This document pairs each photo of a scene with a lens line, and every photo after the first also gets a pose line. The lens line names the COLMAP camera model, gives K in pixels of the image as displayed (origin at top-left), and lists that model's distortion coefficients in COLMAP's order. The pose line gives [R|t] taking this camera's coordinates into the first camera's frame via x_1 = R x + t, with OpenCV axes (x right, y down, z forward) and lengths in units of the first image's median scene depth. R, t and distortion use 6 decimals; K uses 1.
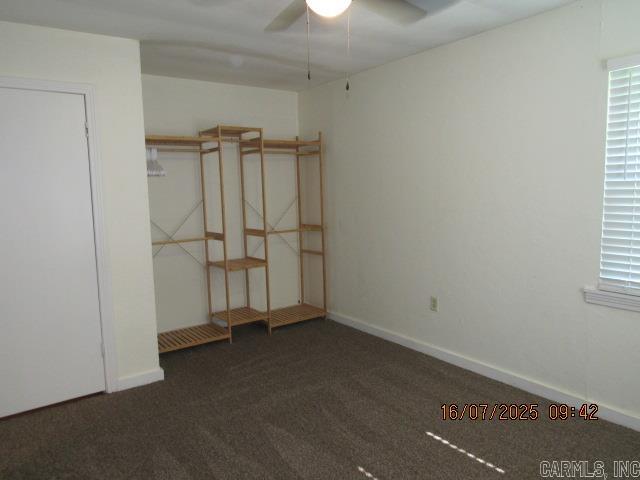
lens RADIAL K [[459.1, 0, 315.6], [0, 459.1, 236.2], [0, 0, 1]] dist [-0.029364, 0.009578]
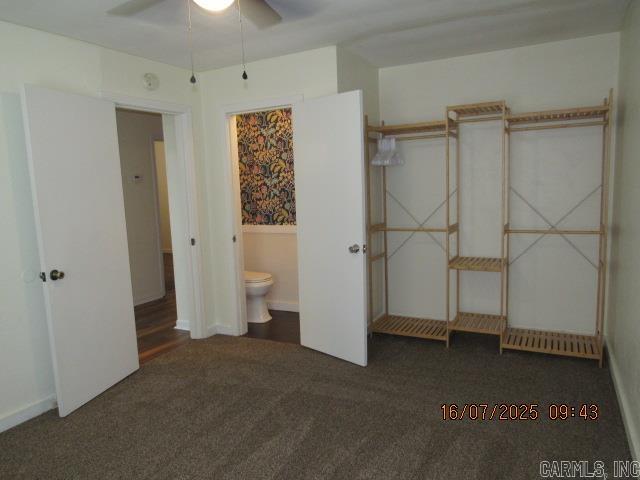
lens RADIAL K [[459.1, 0, 318.2], [0, 459.1, 245.2], [0, 0, 1]] dist [-0.029364, 0.009578]
pose [[0.429926, 0.130176, -0.893430, 0.464698], [-0.066988, 0.991423, 0.112219, -0.050465], [0.900375, 0.011603, 0.434959, 0.351214]]
